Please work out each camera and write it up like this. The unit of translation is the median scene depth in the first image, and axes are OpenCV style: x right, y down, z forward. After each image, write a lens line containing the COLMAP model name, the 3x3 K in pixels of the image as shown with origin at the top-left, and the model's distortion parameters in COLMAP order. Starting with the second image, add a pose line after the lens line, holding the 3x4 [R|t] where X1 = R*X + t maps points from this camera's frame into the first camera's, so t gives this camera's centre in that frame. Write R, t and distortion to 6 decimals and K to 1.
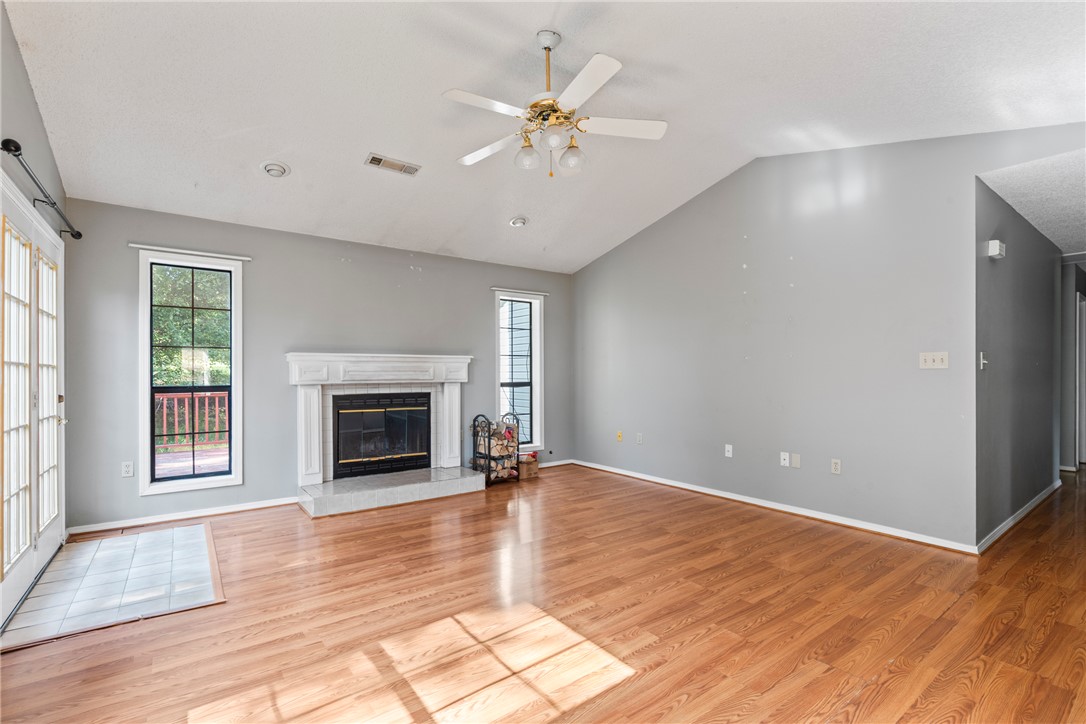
lens RADIAL K [[491.4, 0, 528.9], [0, 491.4, 372.8], [0, 0, 1]] dist [-0.000280, 0.000685]
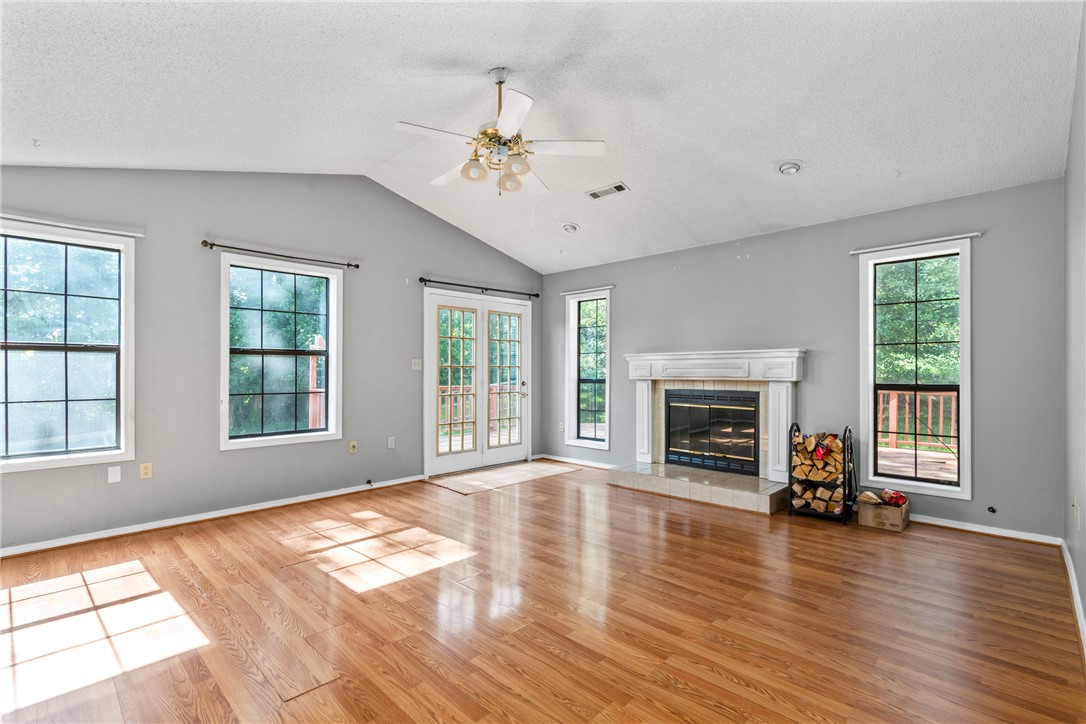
lens RADIAL K [[489.1, 0, 542.1], [0, 489.1, 363.0], [0, 0, 1]] dist [-0.005628, -0.000229]
pose [[0.171882, -0.017624, -0.984960, 0.773835], [0.000901, 0.999842, -0.017733, 0.004735], [0.985117, 0.002161, 0.171871, 0.604602]]
